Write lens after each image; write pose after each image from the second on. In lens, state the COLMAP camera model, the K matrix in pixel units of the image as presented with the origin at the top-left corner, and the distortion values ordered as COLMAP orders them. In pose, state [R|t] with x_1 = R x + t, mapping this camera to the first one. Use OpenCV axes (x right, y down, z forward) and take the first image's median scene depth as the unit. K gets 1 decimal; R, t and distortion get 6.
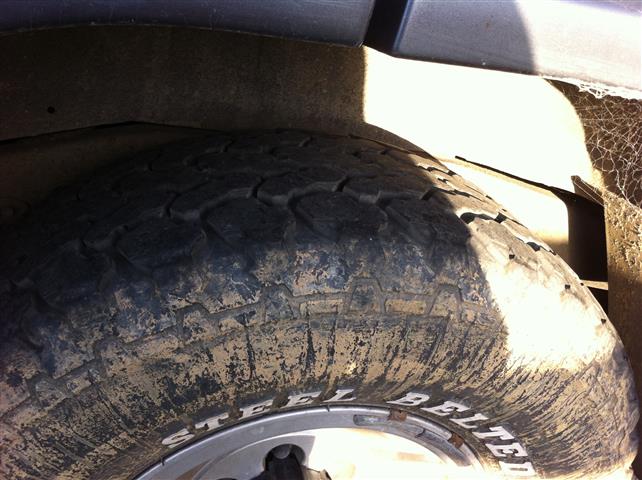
lens RADIAL K [[648.2, 0, 322.9], [0, 648.2, 253.1], [0, 0, 1]] dist [0.071594, -0.357853]
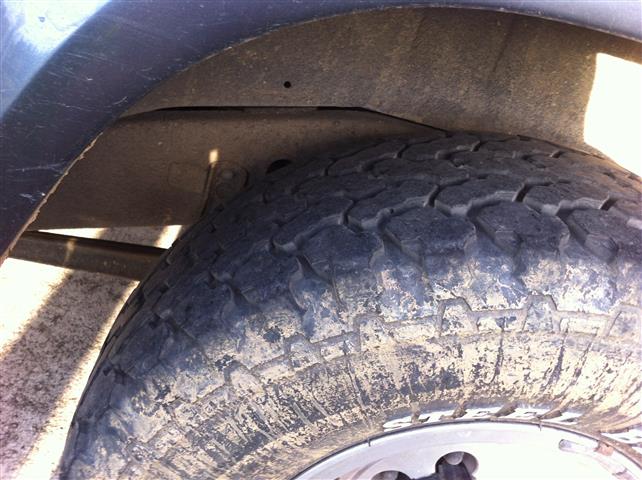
lens RADIAL K [[636.5, 0, 270.7], [0, 636.5, 255.8], [0, 0, 1]] dist [0.105546, -0.304722]
pose [[0.968343, 0.183080, -0.169687, -0.310193], [-0.181849, 0.983060, 0.022905, 0.042834], [0.171006, 0.008677, 0.985232, -0.021800]]
